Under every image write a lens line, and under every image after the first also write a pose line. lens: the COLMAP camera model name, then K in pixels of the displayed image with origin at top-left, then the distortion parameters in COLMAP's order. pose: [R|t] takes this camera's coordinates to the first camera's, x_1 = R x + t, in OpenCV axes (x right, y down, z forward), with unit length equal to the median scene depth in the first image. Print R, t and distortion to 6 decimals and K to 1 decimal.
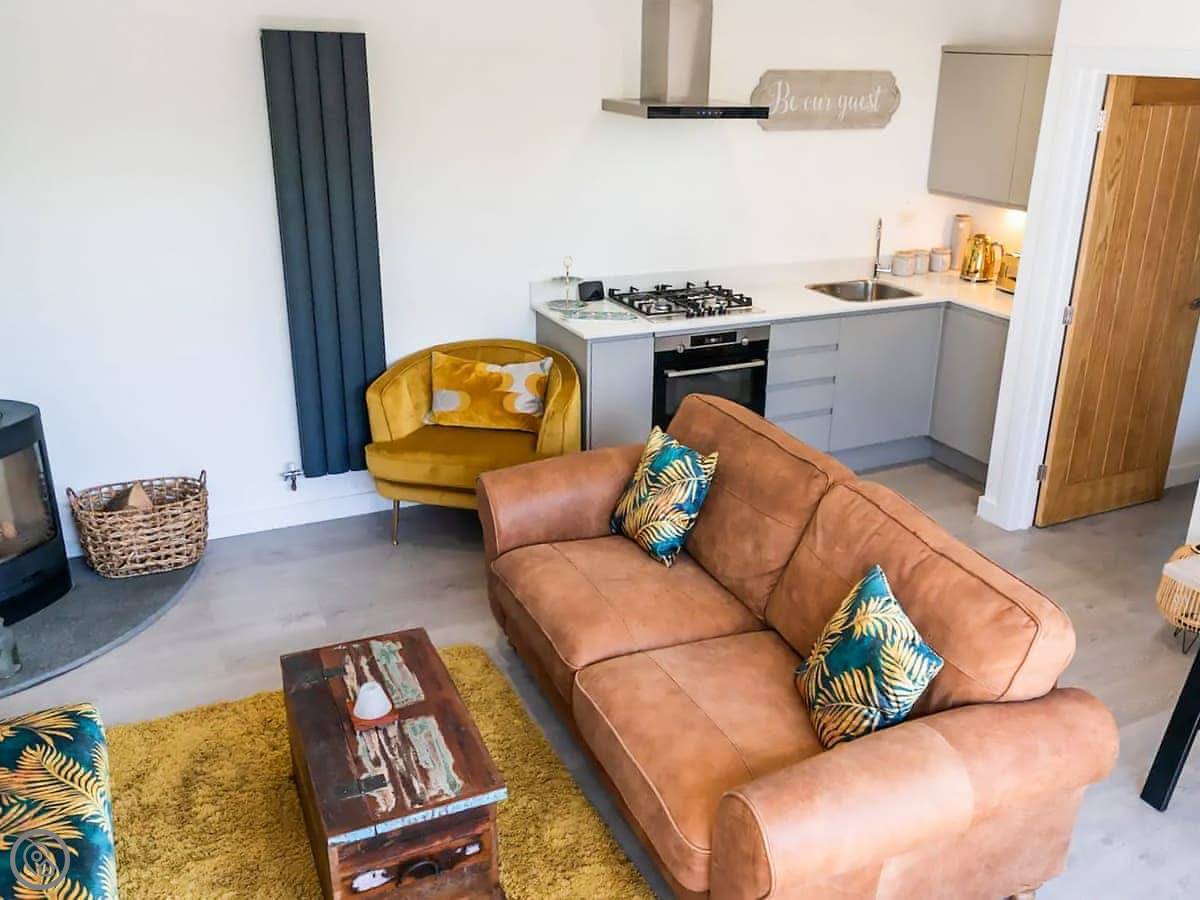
lens RADIAL K [[902.4, 0, 603.0], [0, 902.4, 453.9], [0, 0, 1]] dist [0.001616, 0.000923]
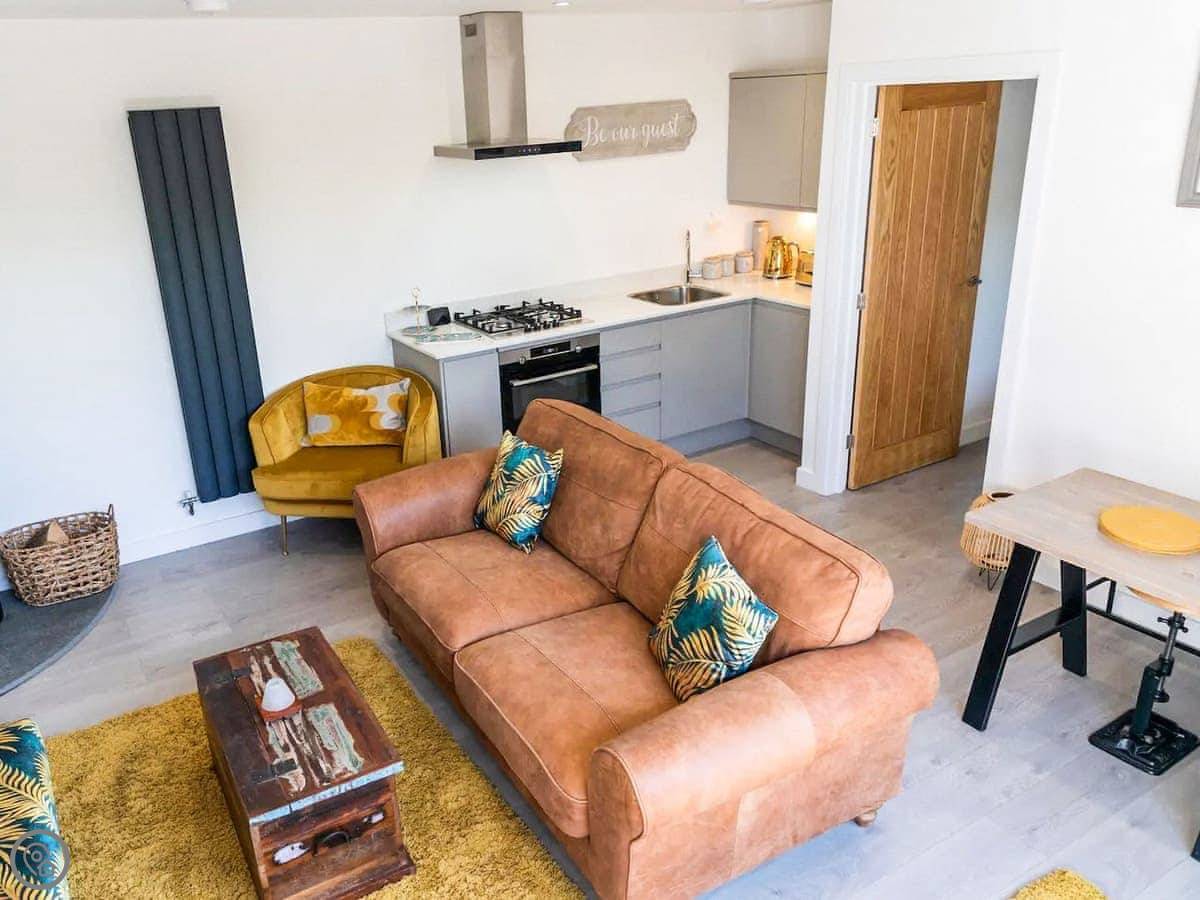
lens RADIAL K [[902.4, 0, 603.0], [0, 902.4, 453.9], [0, 0, 1]] dist [0.001616, 0.000923]
pose [[0.982520, -0.086685, 0.164741, -0.011385], [0.086507, 0.996217, 0.008267, -0.000510], [-0.164834, 0.006129, 0.986302, -0.136497]]
